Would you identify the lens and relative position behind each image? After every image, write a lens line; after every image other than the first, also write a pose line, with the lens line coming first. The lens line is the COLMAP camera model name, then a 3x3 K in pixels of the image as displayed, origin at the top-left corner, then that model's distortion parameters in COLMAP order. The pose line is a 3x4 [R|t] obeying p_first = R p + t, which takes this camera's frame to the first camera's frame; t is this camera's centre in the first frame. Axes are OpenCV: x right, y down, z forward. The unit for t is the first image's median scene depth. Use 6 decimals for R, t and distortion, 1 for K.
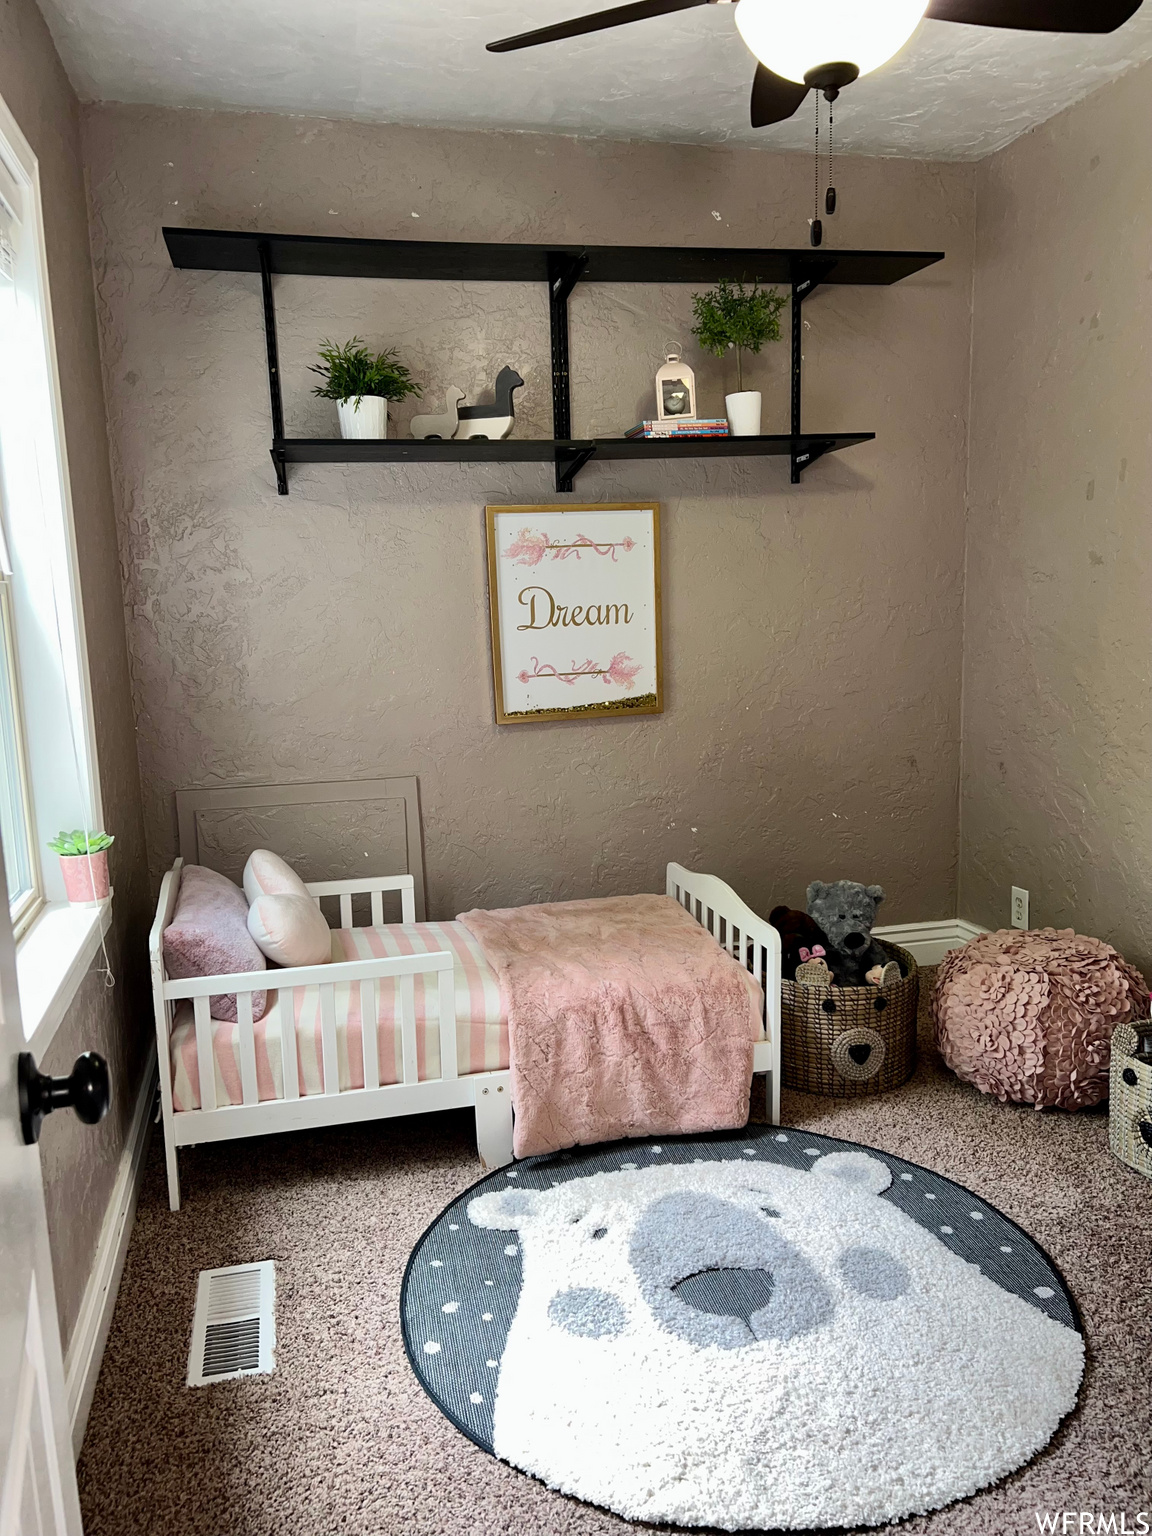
lens RADIAL K [[1155.5, 0, 563.5], [0, 1155.5, 773.0], [0, 0, 1]] dist [0.067013, -0.079020]
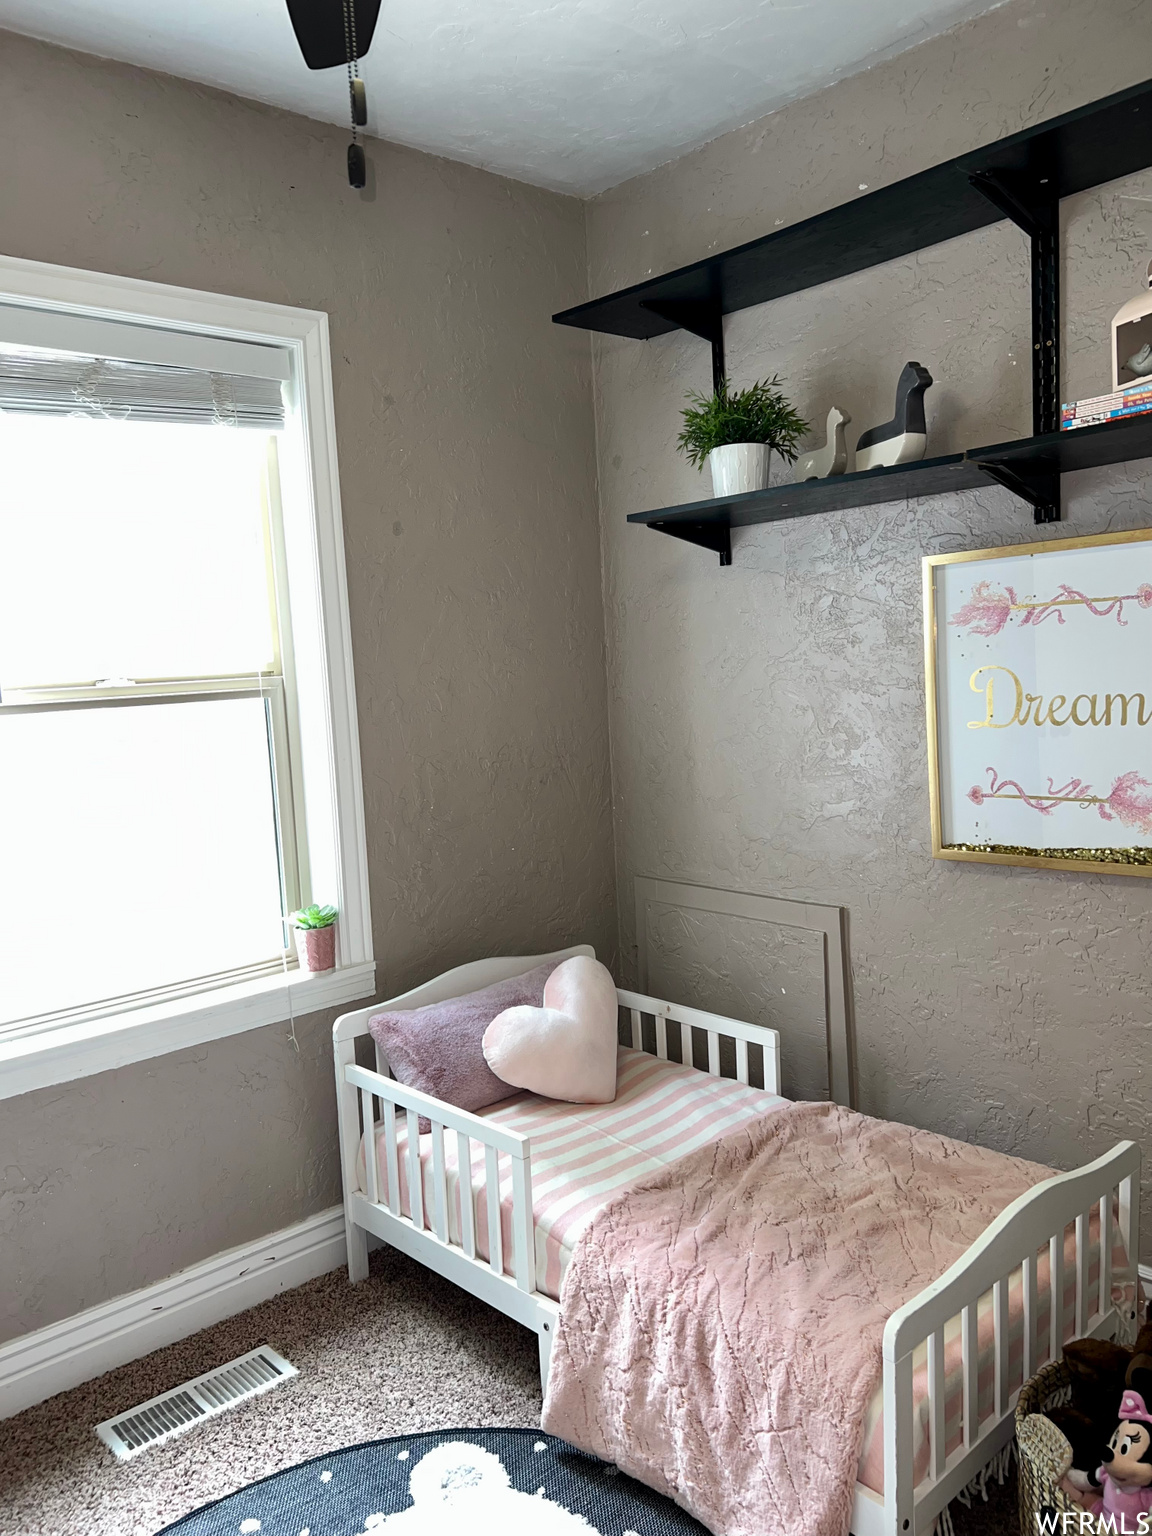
lens RADIAL K [[1155.5, 0, 566.7], [0, 1155.5, 768.9], [0, 0, 1]] dist [0.067013, -0.079020]
pose [[0.479531, 0.088650, -0.873036, 0.475258], [-0.093593, 0.994376, 0.049564, -0.116013], [0.872520, 0.057942, 0.485131, 0.472199]]
